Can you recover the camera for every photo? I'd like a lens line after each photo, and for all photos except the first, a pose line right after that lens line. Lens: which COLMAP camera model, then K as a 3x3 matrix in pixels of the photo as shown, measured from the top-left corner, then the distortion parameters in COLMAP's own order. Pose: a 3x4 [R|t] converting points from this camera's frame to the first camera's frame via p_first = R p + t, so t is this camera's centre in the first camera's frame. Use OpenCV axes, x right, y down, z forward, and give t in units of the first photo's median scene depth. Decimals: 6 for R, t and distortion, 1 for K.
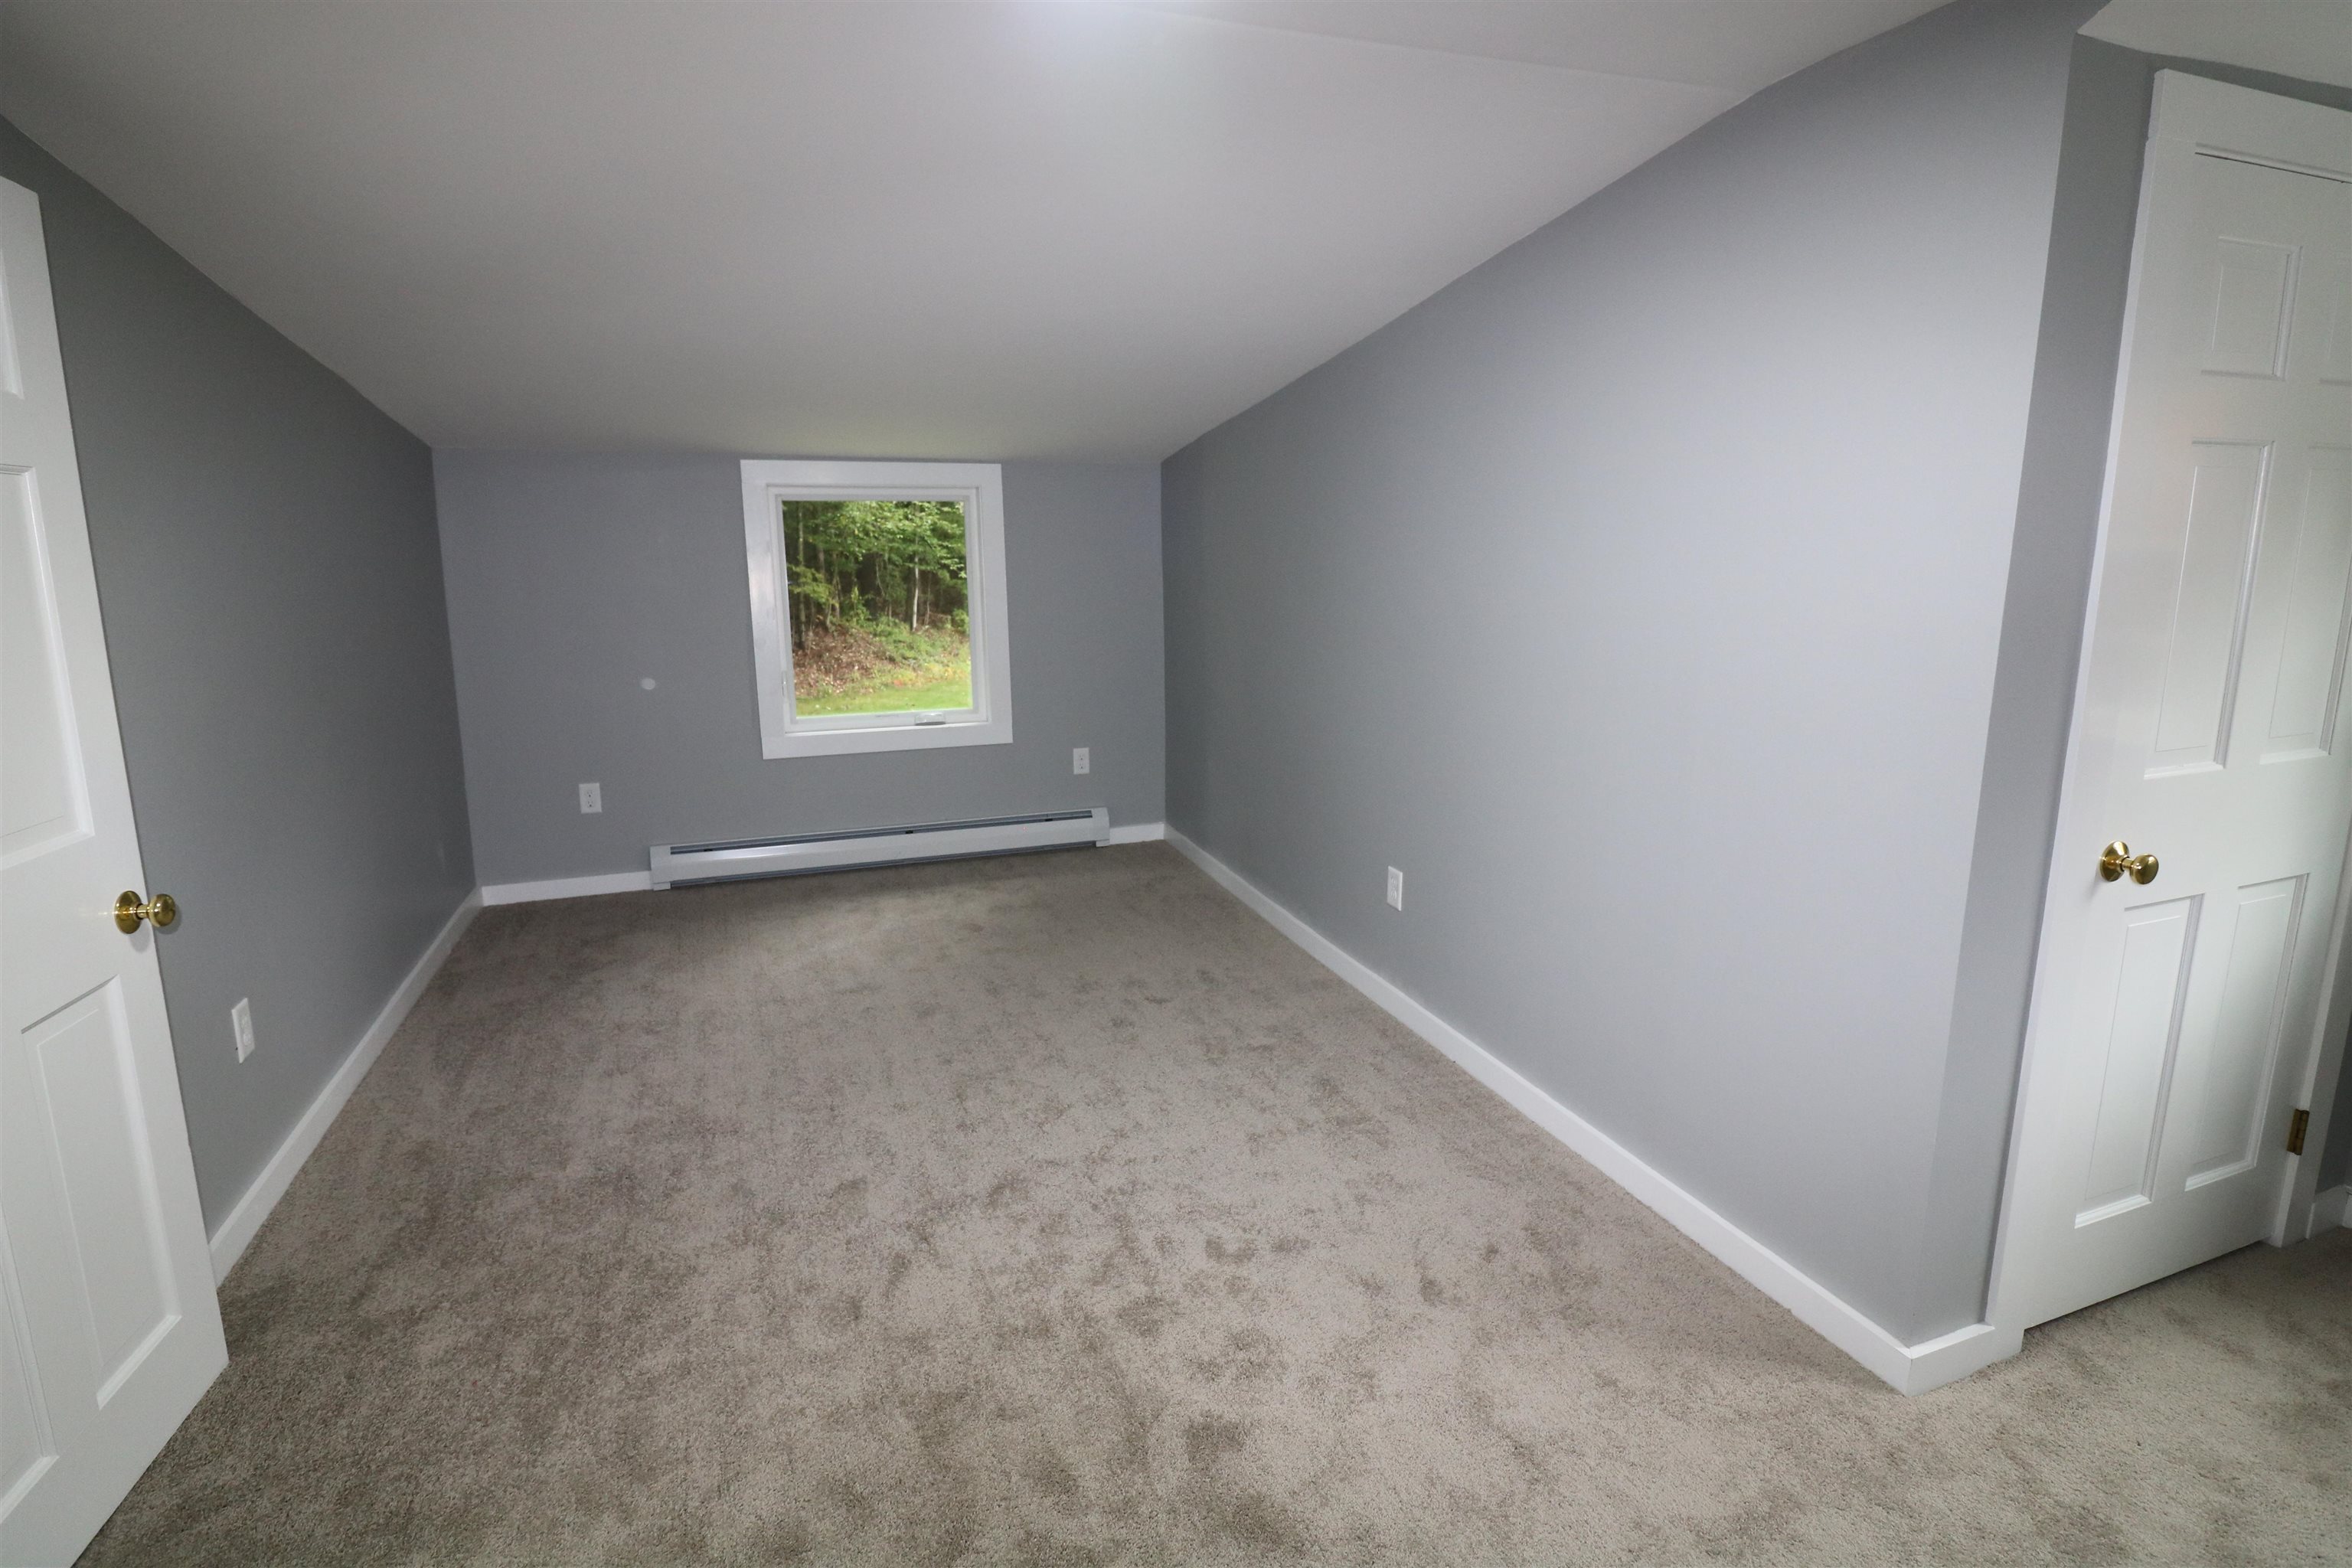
lens RADIAL K [[1160.5, 0, 1177.5], [0, 1160.5, 746.5], [0, 0, 1]] dist [0.002054, -0.011651]
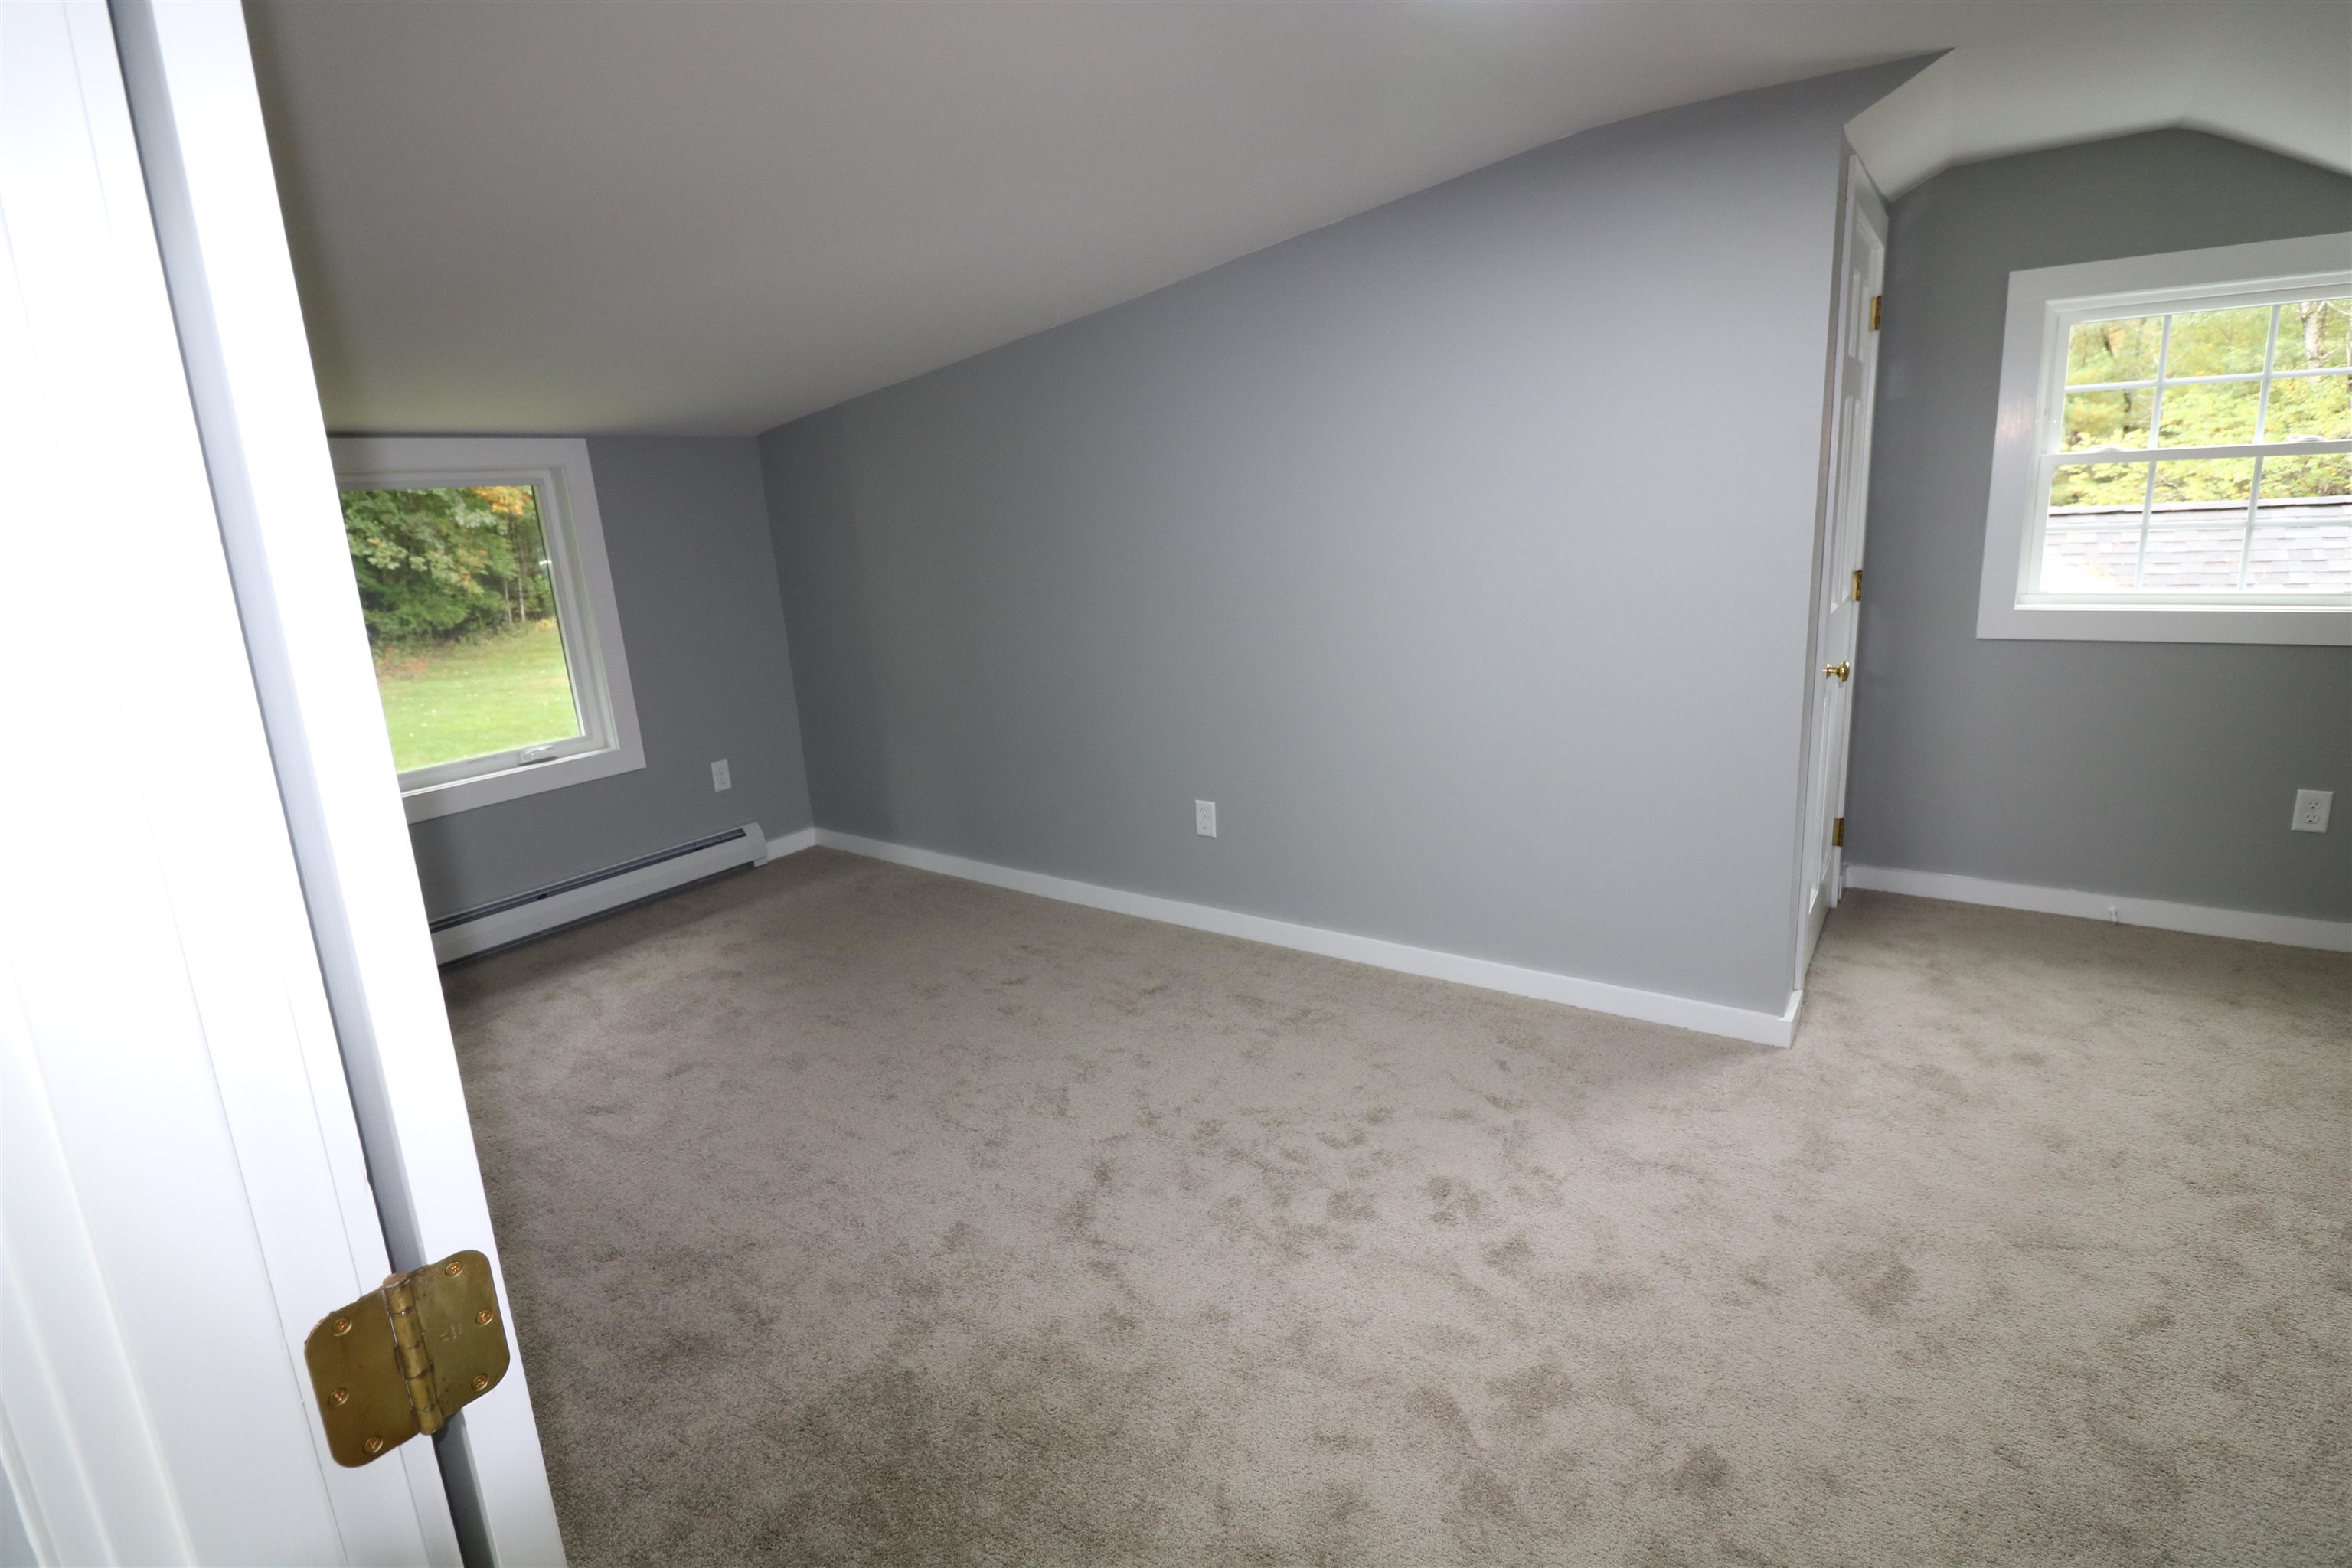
lens RADIAL K [[1158.4, 0, 1170.3], [0, 1158.4, 768.7], [0, 0, 1]] dist [0.000561, -0.014011]
pose [[0.817833, -0.175597, 0.548009, -0.494449], [0.154580, 0.984341, 0.084719, -0.025198], [-0.554305, 0.015426, 0.832171, 0.129442]]
